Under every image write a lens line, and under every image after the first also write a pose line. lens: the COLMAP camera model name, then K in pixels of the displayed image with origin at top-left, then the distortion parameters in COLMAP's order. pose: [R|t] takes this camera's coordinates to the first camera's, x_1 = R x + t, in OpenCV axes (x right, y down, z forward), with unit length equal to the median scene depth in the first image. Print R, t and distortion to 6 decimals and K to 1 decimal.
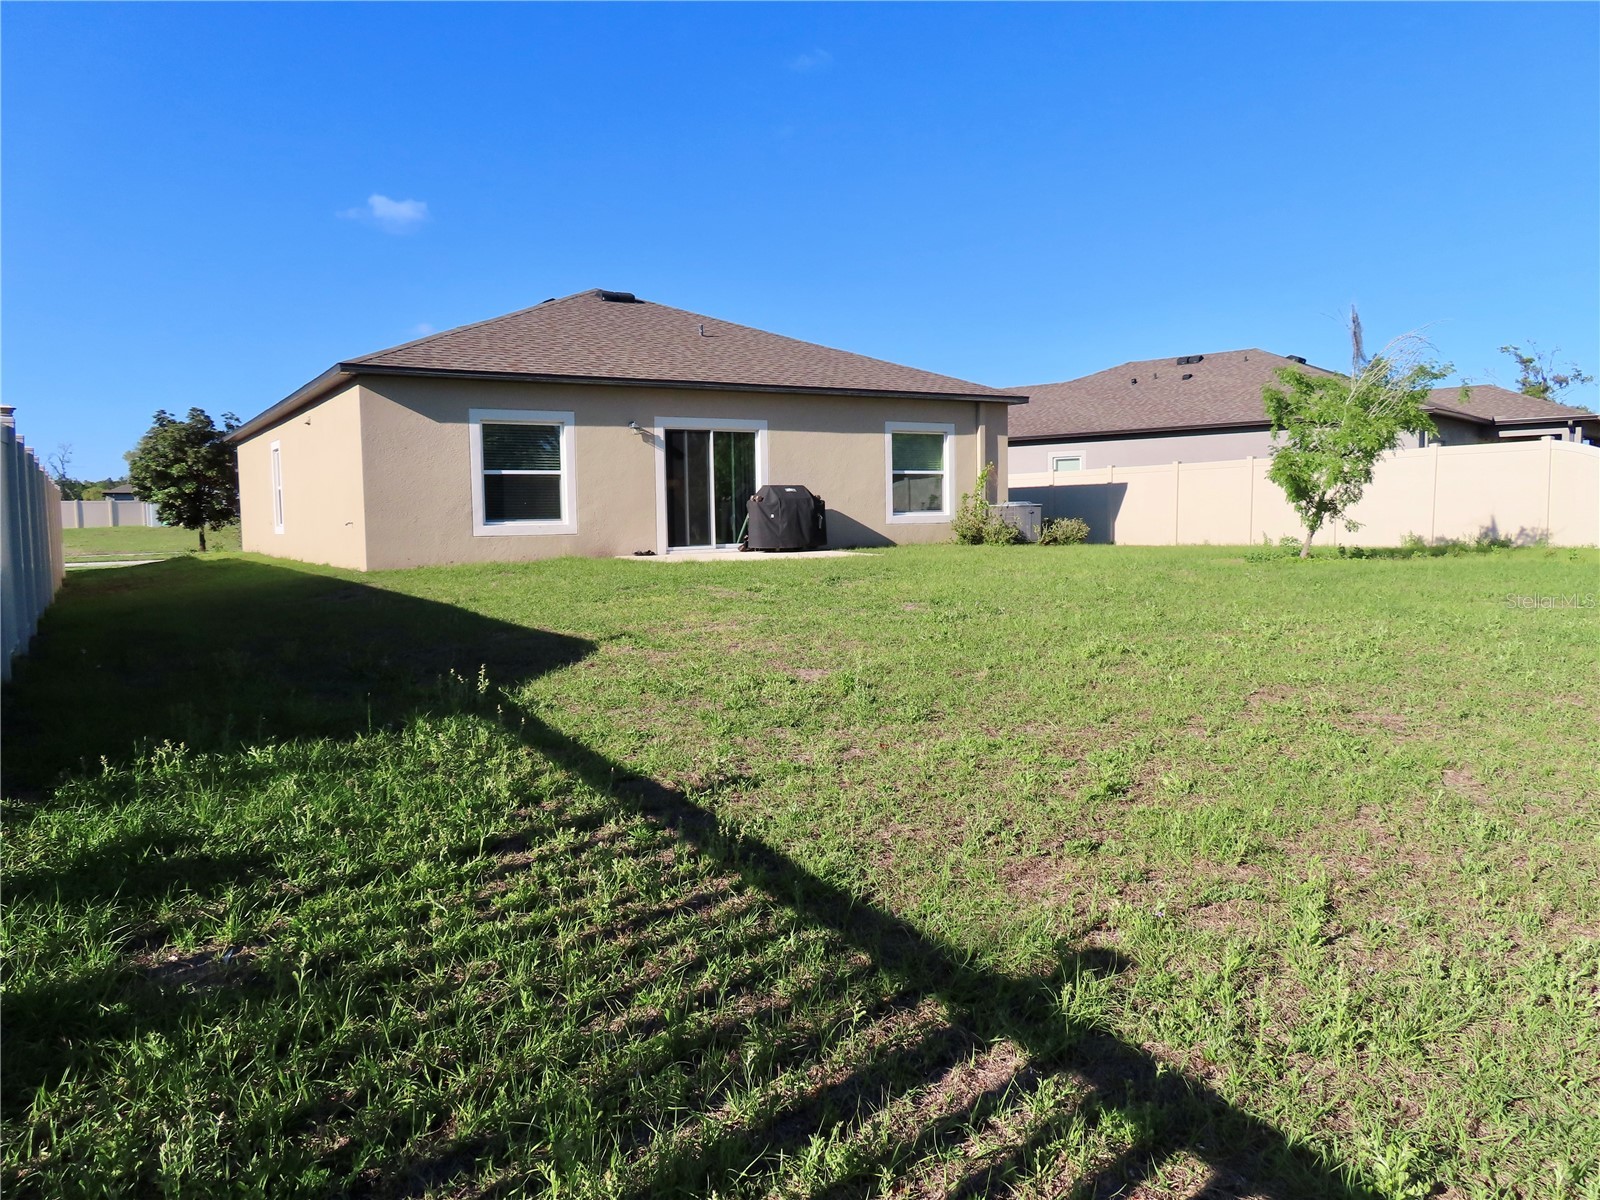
lens RADIAL K [[1157.6, 0, 800.0], [0, 1157.6, 600.0], [0, 0, 1]] dist [0.005735, -0.000276]
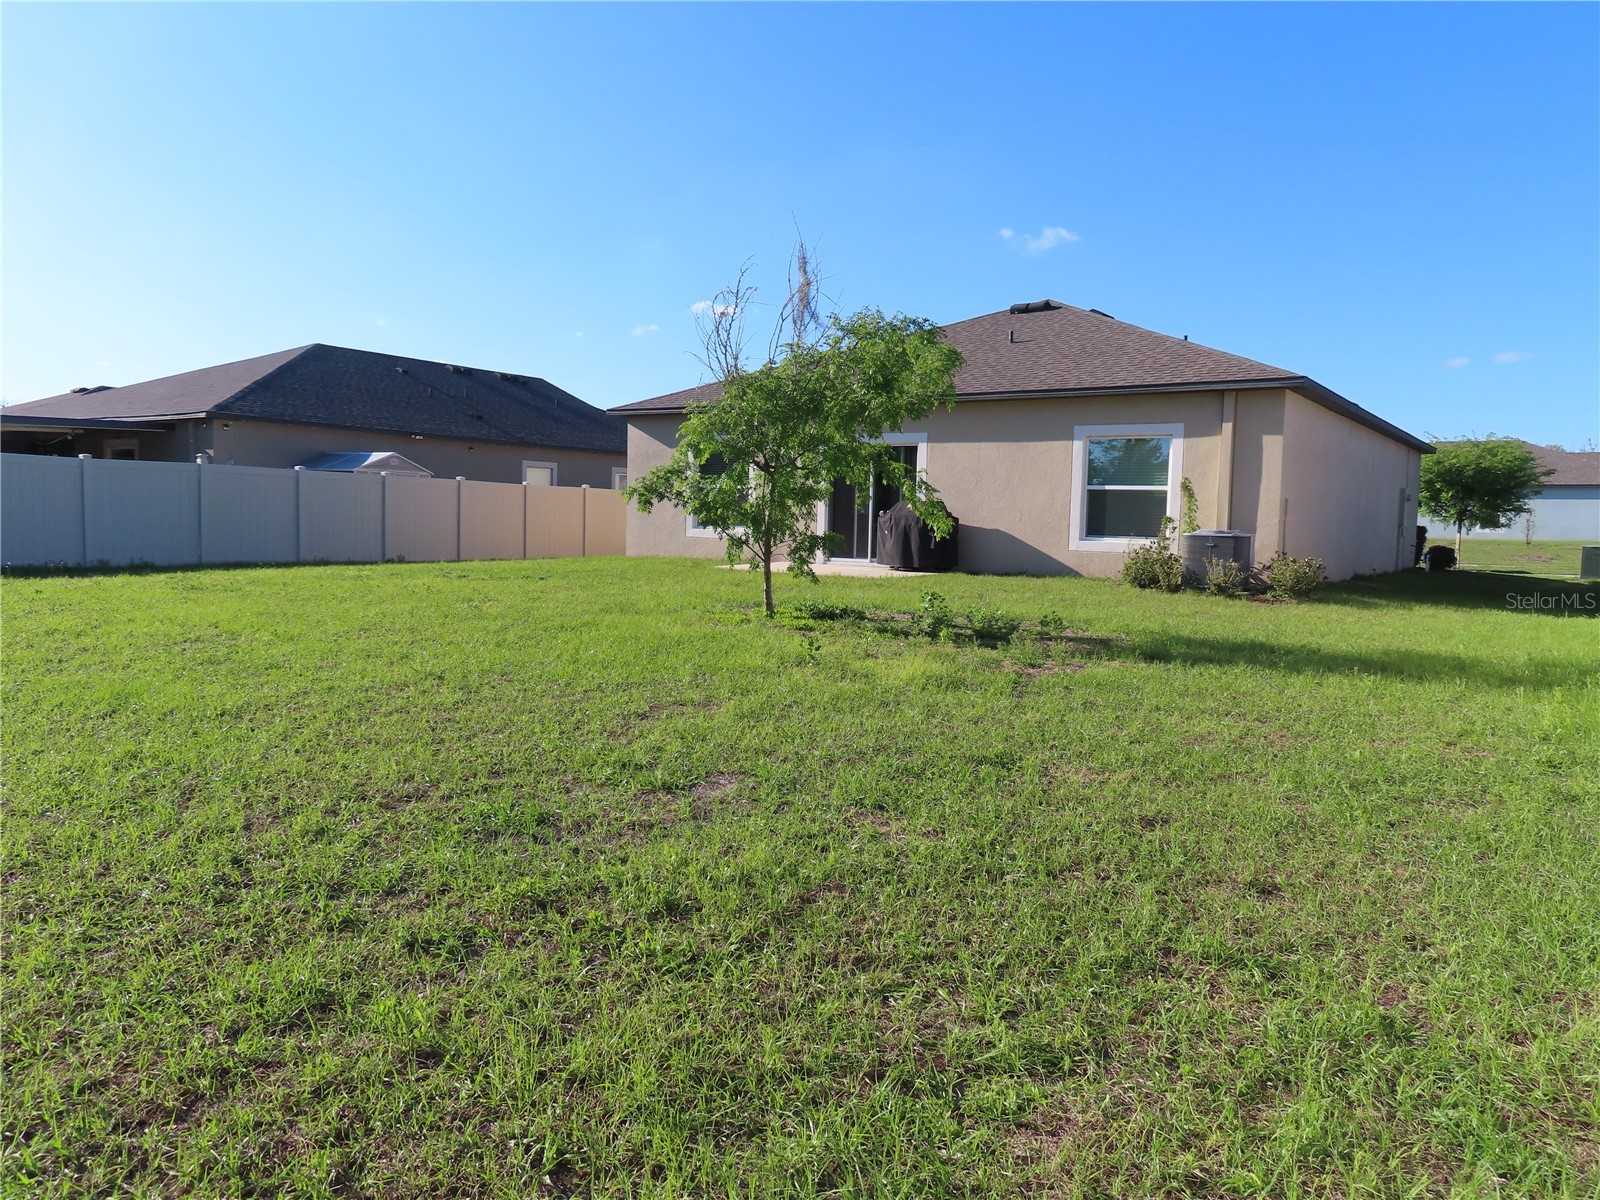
lens RADIAL K [[1157.6, 0, 800.0], [0, 1157.6, 600.0], [0, 0, 1]] dist [0.005735, -0.000276]
pose [[0.397272, 0.089513, -0.913325, 0.826645], [-0.101414, 0.993418, 0.053250, -0.059963], [0.912080, 0.071469, 0.403735, 0.542108]]
